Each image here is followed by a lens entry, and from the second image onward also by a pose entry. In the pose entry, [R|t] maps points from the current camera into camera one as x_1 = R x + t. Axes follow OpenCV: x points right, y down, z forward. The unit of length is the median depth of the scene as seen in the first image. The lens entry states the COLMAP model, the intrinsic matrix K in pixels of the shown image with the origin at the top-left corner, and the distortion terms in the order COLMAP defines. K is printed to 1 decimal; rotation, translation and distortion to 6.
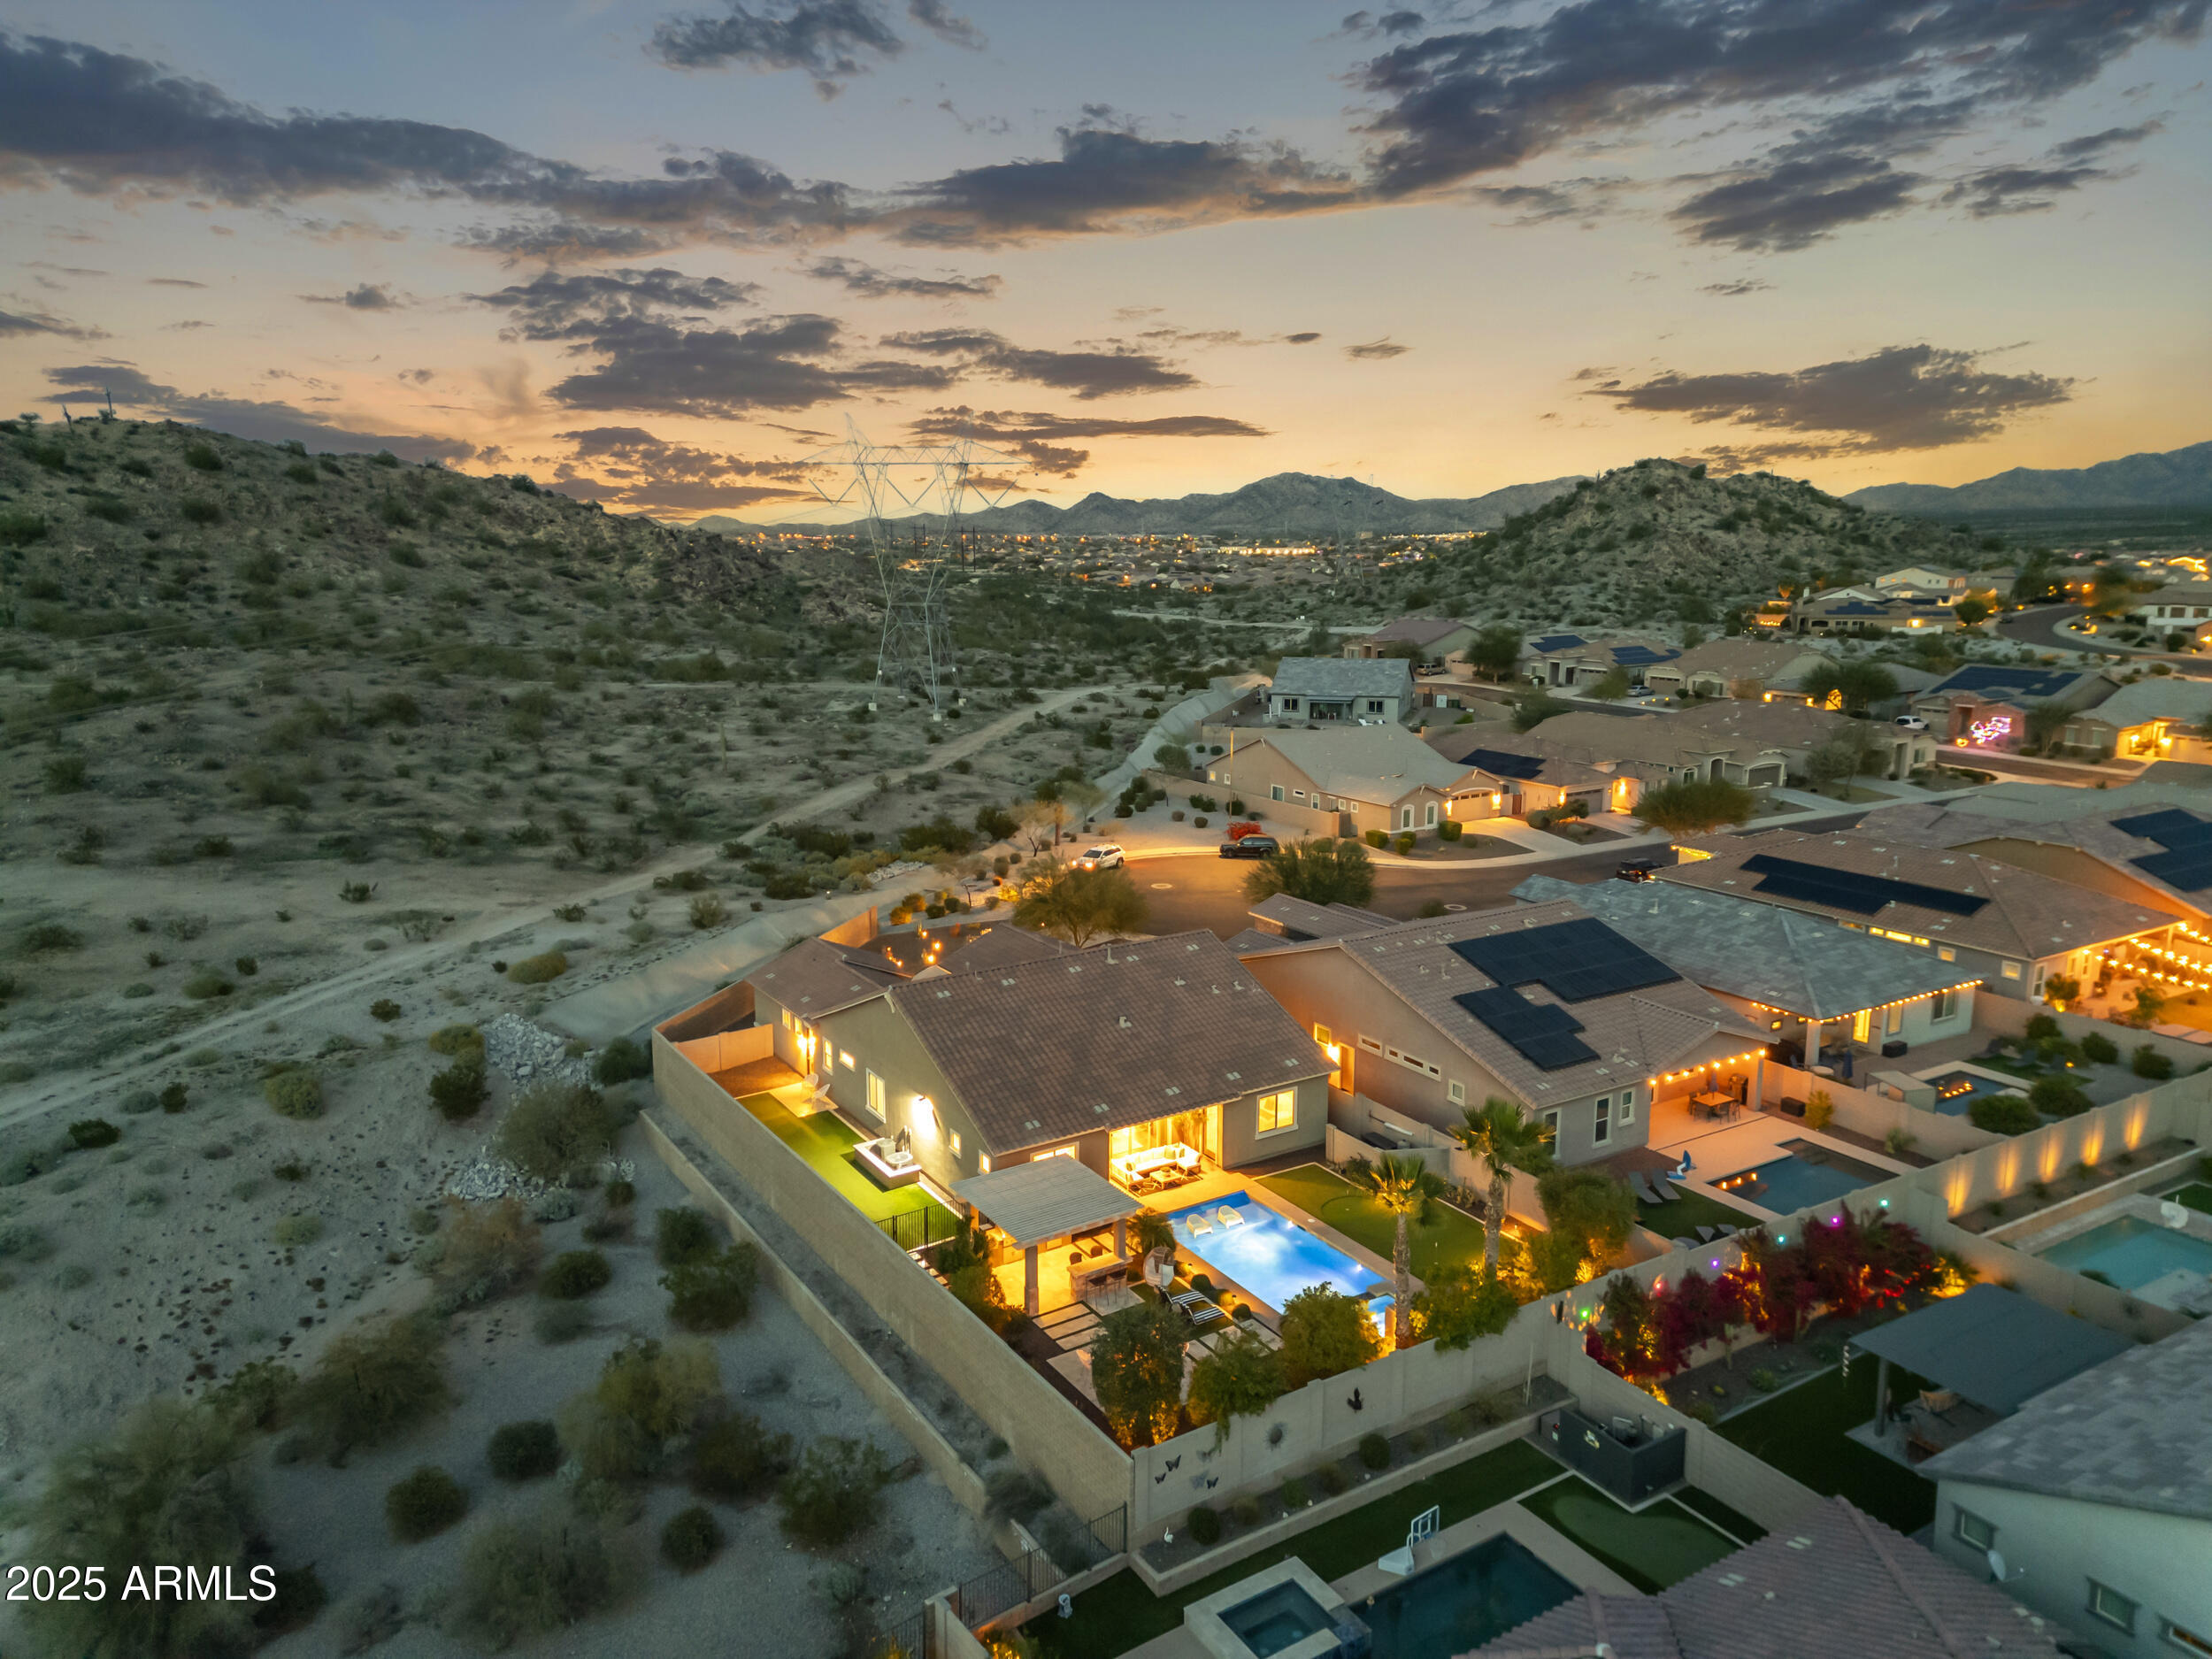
lens RADIAL K [[1506.6, 0, 1098.9], [0, 1506.6, 833.7], [0, 0, 1]] dist [0.207822, -0.141162]
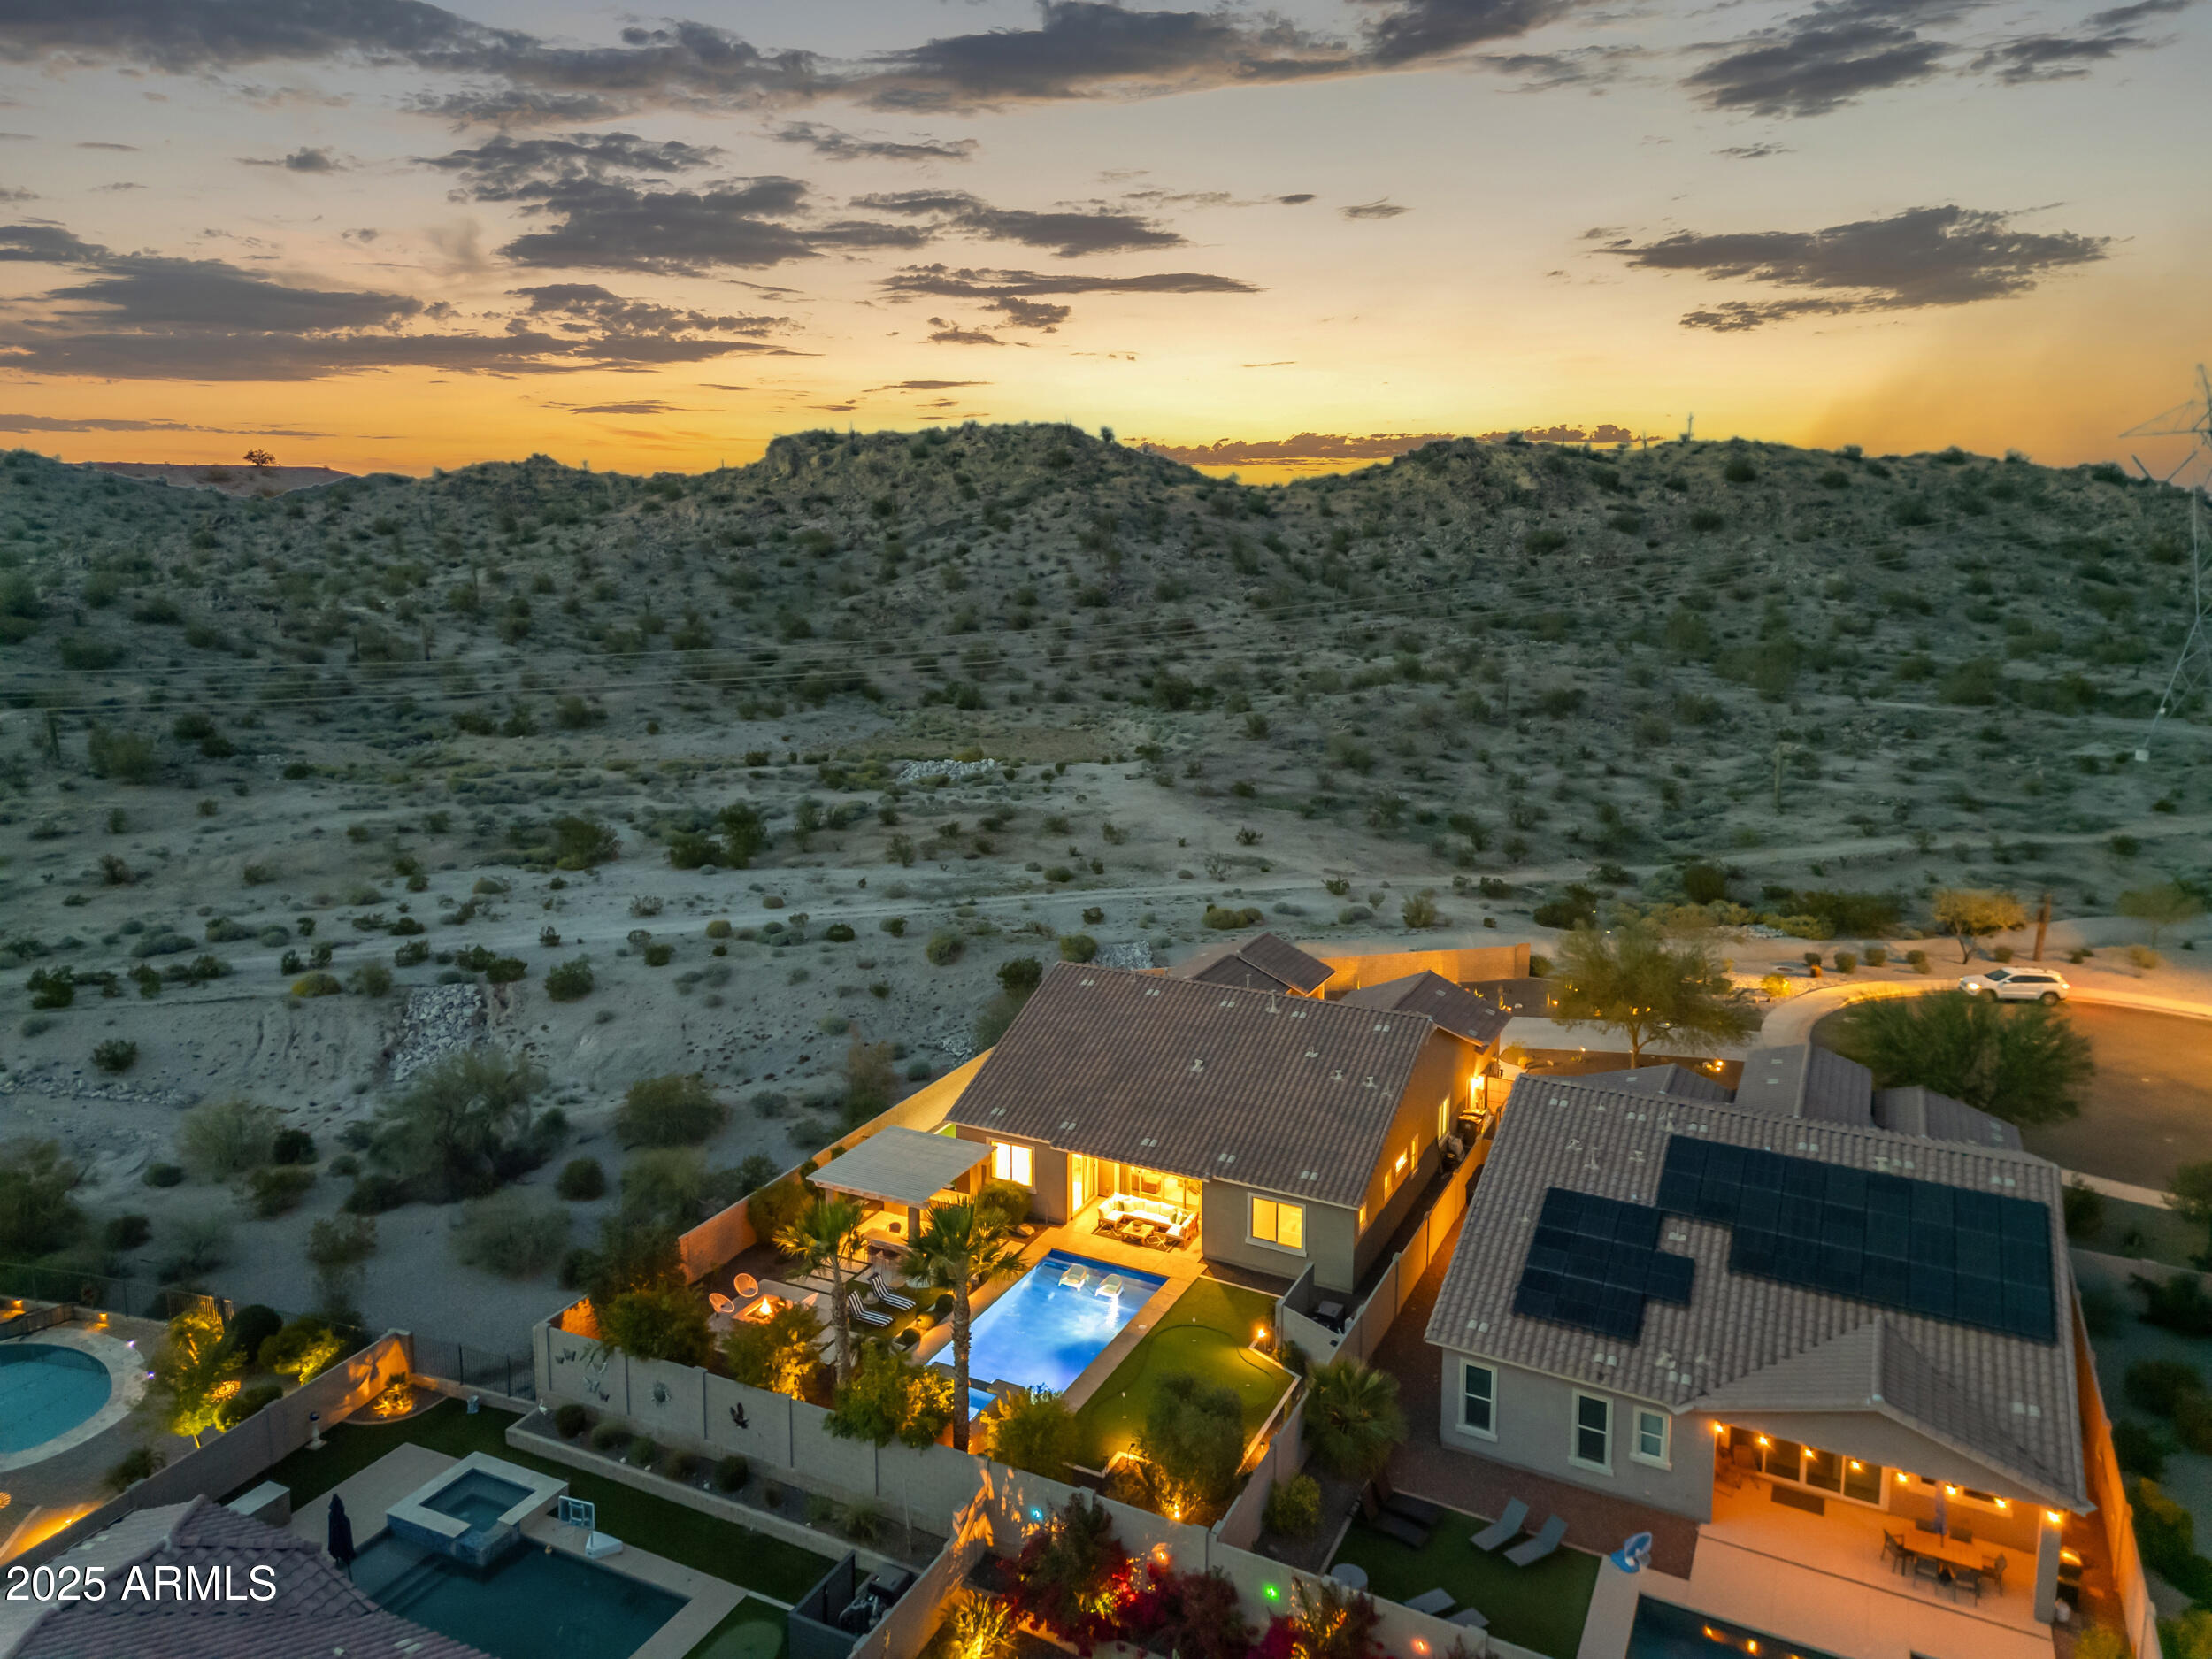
lens RADIAL K [[1506.6, 0, 1098.9], [0, 1506.6, 833.7], [0, 0, 1]] dist [0.207822, -0.141162]
pose [[0.509033, 0.171431, -0.843502, 0.539575], [-0.173180, 0.980324, 0.094729, -0.066380], [0.843145, 0.097858, 0.528706, 0.325068]]
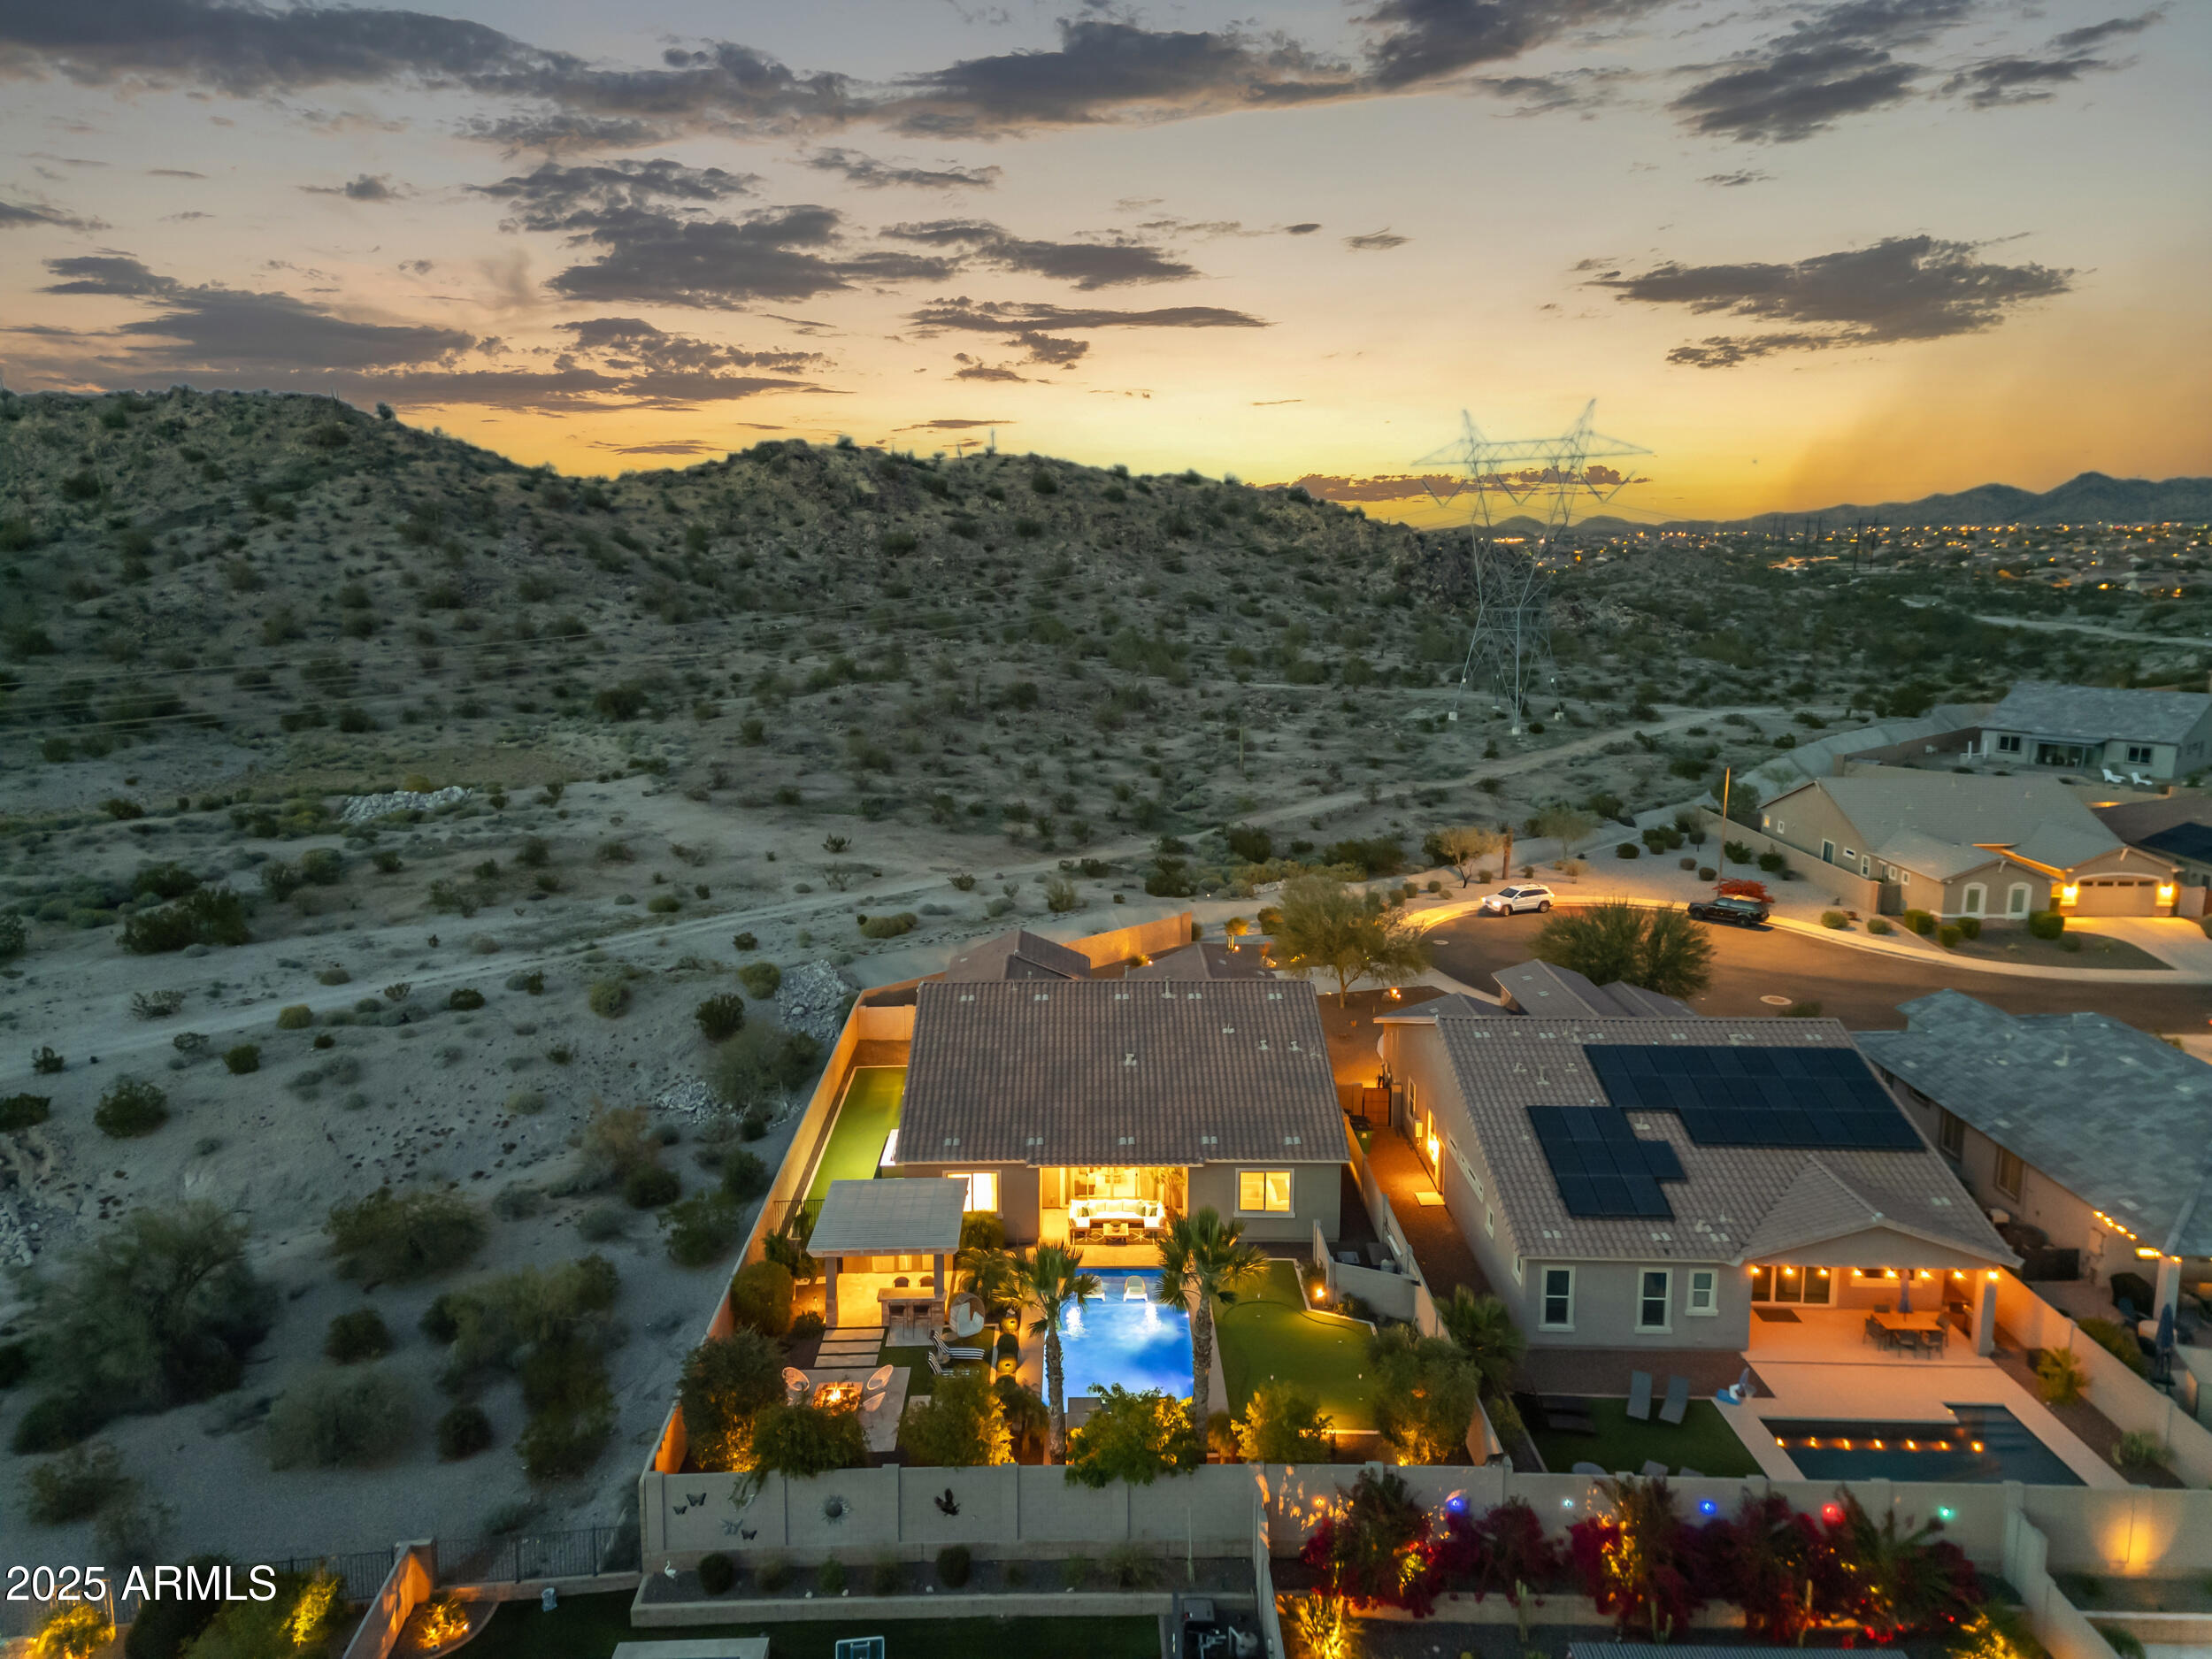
lens RADIAL K [[1506.6, 0, 1098.9], [0, 1506.6, 833.7], [0, 0, 1]] dist [0.207822, -0.141162]
pose [[0.850270, 0.104761, -0.515816, 0.341750], [-0.105443, 0.994029, 0.028073, -0.028277], [0.515677, 0.030520, 0.856239, 0.132864]]
